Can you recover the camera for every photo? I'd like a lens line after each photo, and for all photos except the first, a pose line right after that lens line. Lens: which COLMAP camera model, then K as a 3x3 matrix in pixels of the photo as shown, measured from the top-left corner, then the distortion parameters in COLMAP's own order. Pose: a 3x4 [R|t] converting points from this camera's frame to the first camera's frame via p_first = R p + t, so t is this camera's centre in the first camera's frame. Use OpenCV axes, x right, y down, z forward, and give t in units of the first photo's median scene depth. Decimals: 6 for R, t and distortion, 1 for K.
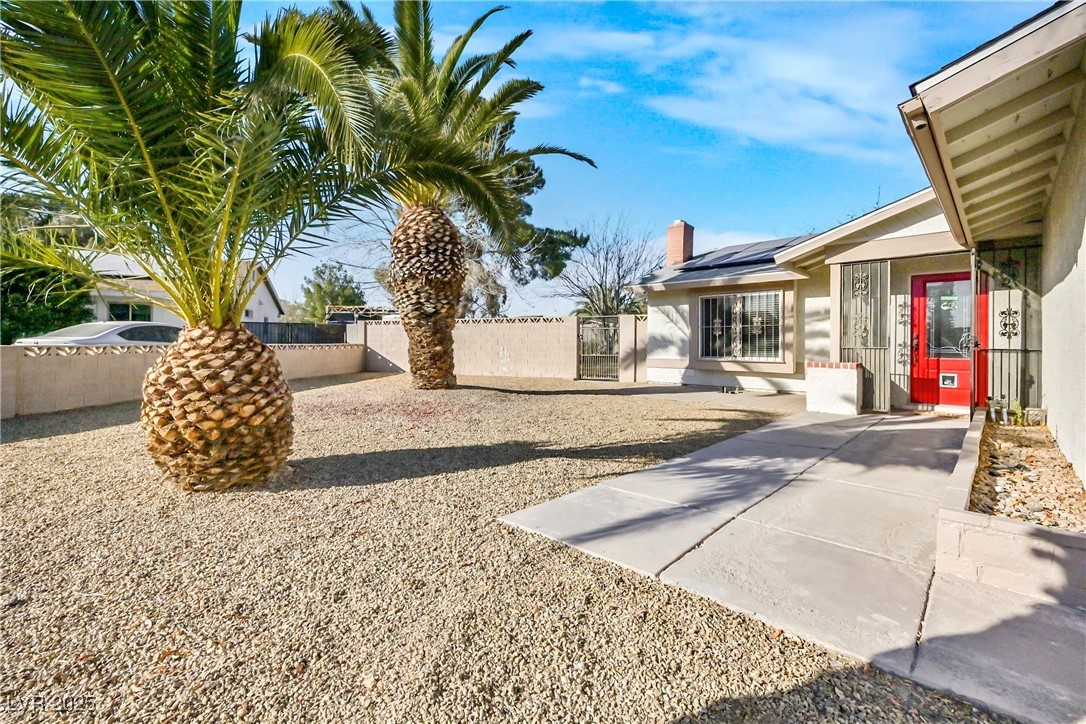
lens RADIAL K [[461.7, 0, 543.8], [0, 461.7, 356.8], [0, 0, 1]] dist [-0.001590, -0.000335]
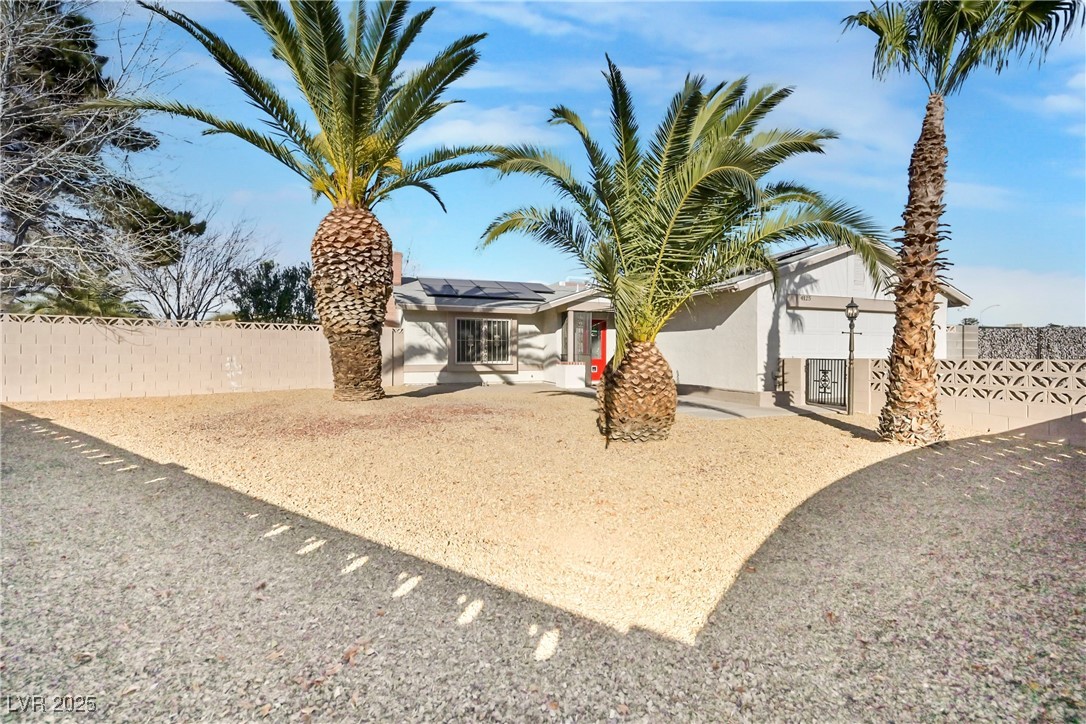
lens RADIAL K [[461.7, 0, 543.8], [0, 461.7, 356.8], [0, 0, 1]] dist [-0.001590, -0.000335]
pose [[0.402349, -0.013315, 0.915390, -0.874204], [0.025746, 0.999663, 0.003224, -0.013749], [-0.915124, 0.022270, 0.402556, 0.249399]]
